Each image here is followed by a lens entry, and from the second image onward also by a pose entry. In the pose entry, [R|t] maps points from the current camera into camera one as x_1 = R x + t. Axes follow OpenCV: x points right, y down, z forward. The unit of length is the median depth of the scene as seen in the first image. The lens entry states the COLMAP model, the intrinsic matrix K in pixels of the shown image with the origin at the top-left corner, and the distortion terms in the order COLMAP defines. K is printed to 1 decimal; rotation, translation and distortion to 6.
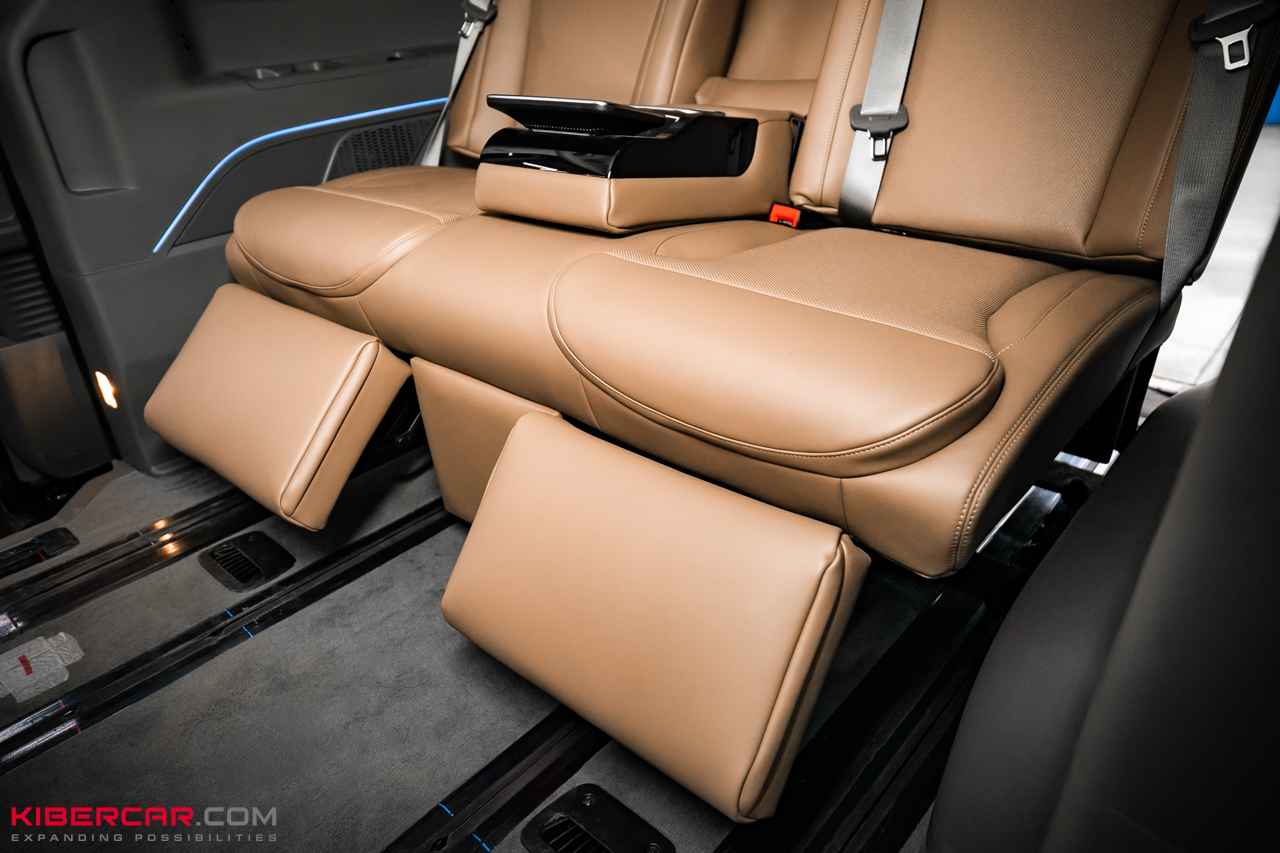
lens RADIAL K [[833.4, 0, 650.4], [0, 833.4, 475.3], [0, 0, 1]] dist [-0.010563, -0.000606]
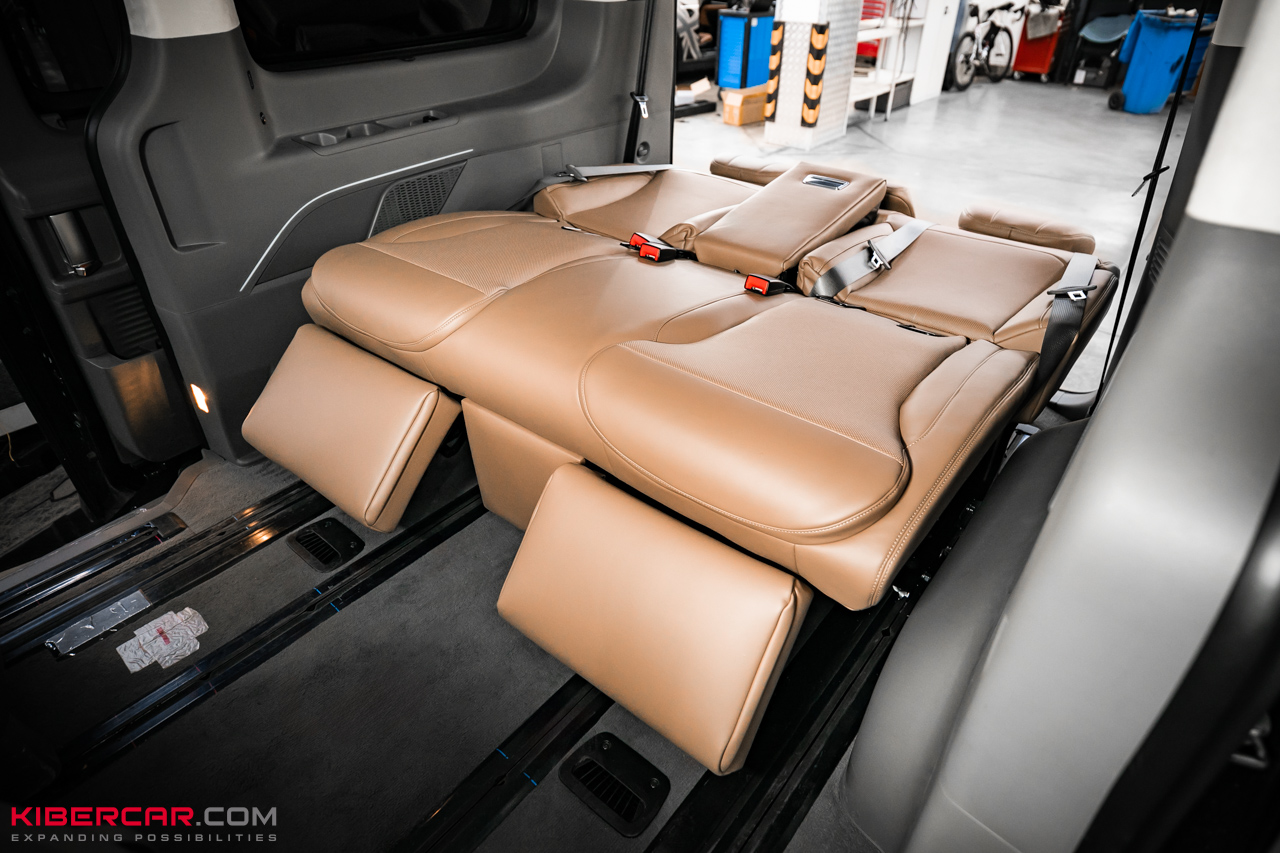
lens RADIAL K [[729.6, 0, 647.7], [0, 729.6, 426.9], [0, 0, 1]] dist [-0.012408, -0.003684]
pose [[0.998839, 0.006470, 0.047747, -0.056076], [-0.009438, 0.998019, 0.062197, -0.181055], [-0.047250, -0.062575, 0.996921, -0.149451]]
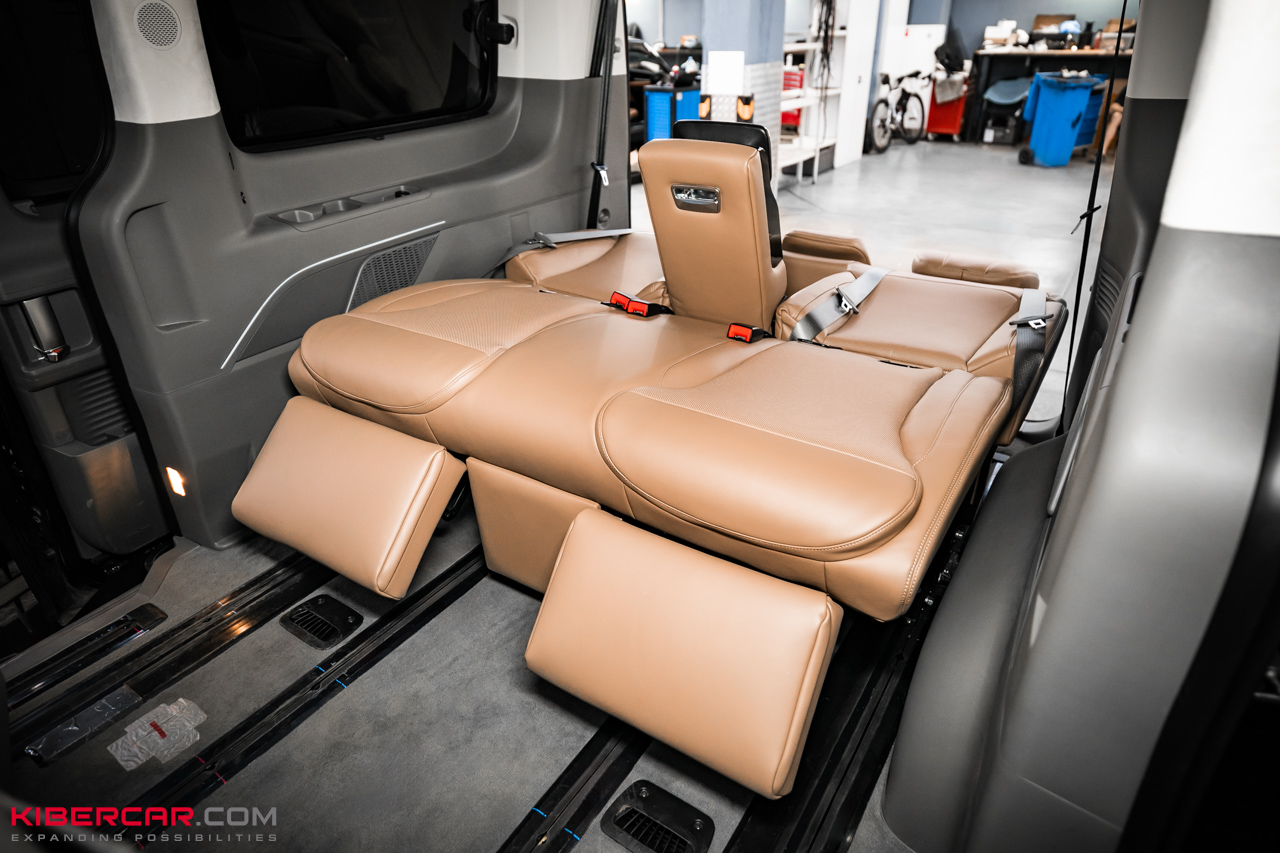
lens RADIAL K [[761.5, 0, 644.5], [0, 761.5, 426.2], [0, 0, 1]] dist [-0.011012, 0.001149]
pose [[0.990223, -0.053461, 0.128839, -0.171439], [0.058777, 0.997555, -0.037811, -0.137396], [-0.126502, 0.045014, 0.990944, -0.222497]]
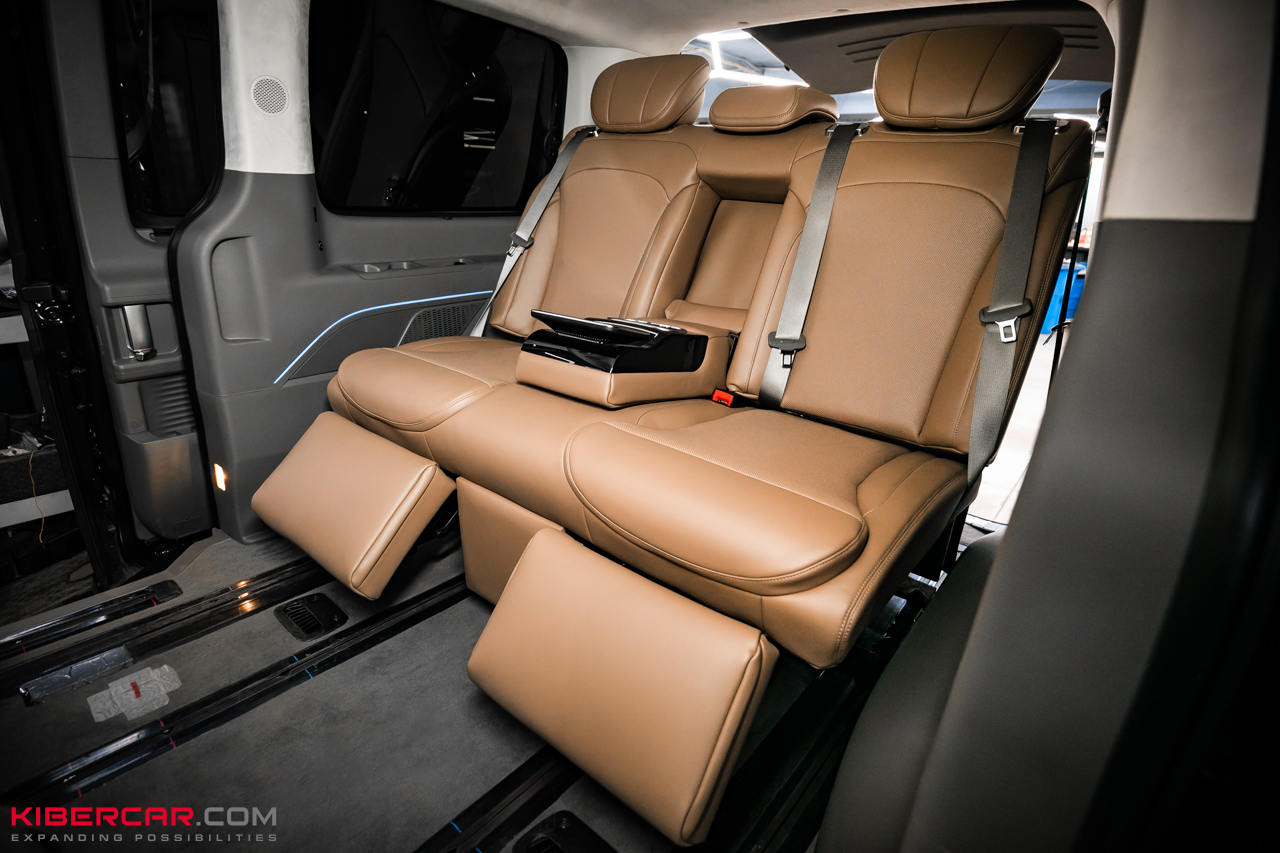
lens RADIAL K [[638.8, 0, 642.5], [0, 638.8, 428.6], [0, 0, 1]] dist [-0.027758, -0.003388]
pose [[0.995719, 0.072344, 0.057535, -0.045223], [-0.060545, 0.980790, -0.185433, -0.043328], [-0.069844, 0.181155, 0.980971, -0.099111]]
